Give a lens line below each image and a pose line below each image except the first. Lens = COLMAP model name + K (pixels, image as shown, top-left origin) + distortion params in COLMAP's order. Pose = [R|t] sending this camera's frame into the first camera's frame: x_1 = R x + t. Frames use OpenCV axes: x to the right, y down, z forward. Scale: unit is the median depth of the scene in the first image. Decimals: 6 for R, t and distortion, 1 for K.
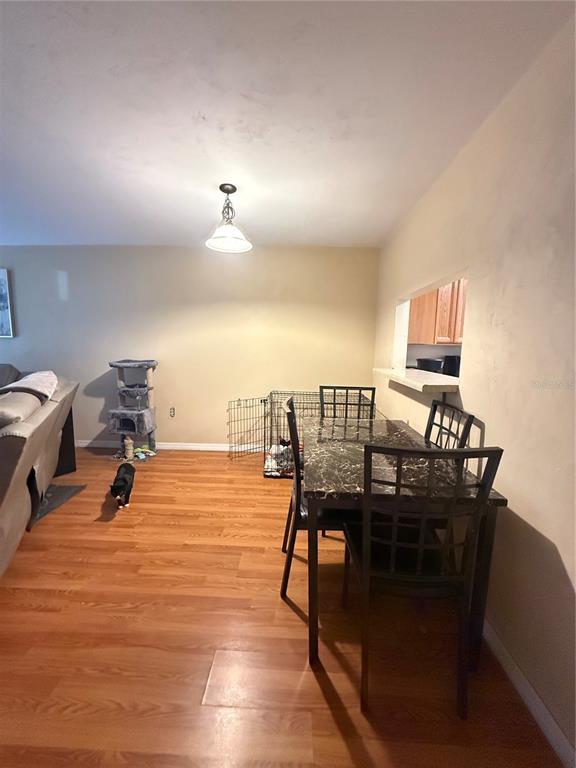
lens RADIAL K [[308.6, 0, 288.7], [0, 308.6, 381.2], [0, 0, 1]] dist [0.000848, 0.000594]
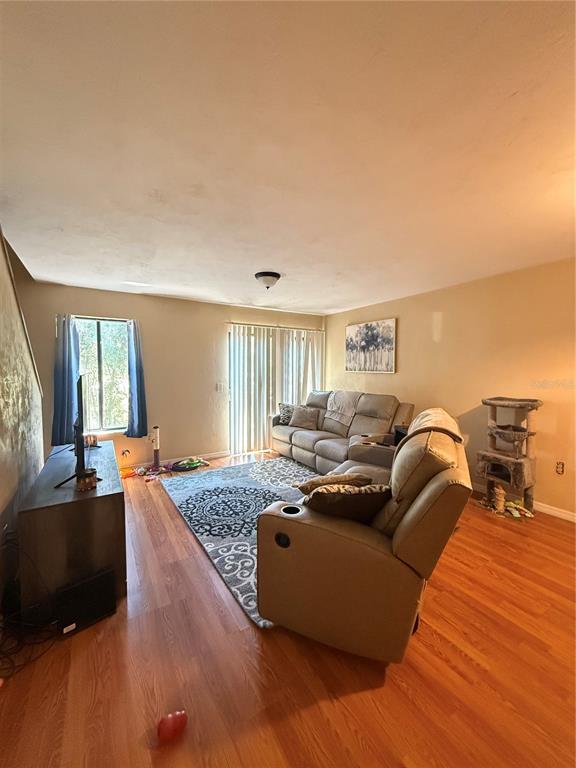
lens RADIAL K [[308.6, 0, 288.7], [0, 308.6, 381.2], [0, 0, 1]] dist [0.000848, 0.000594]
pose [[0.564035, 0.016635, -0.825583, -0.136324], [-0.092620, 0.994763, -0.043234, -0.020951], [0.820540, 0.100851, 0.562622, -0.014893]]
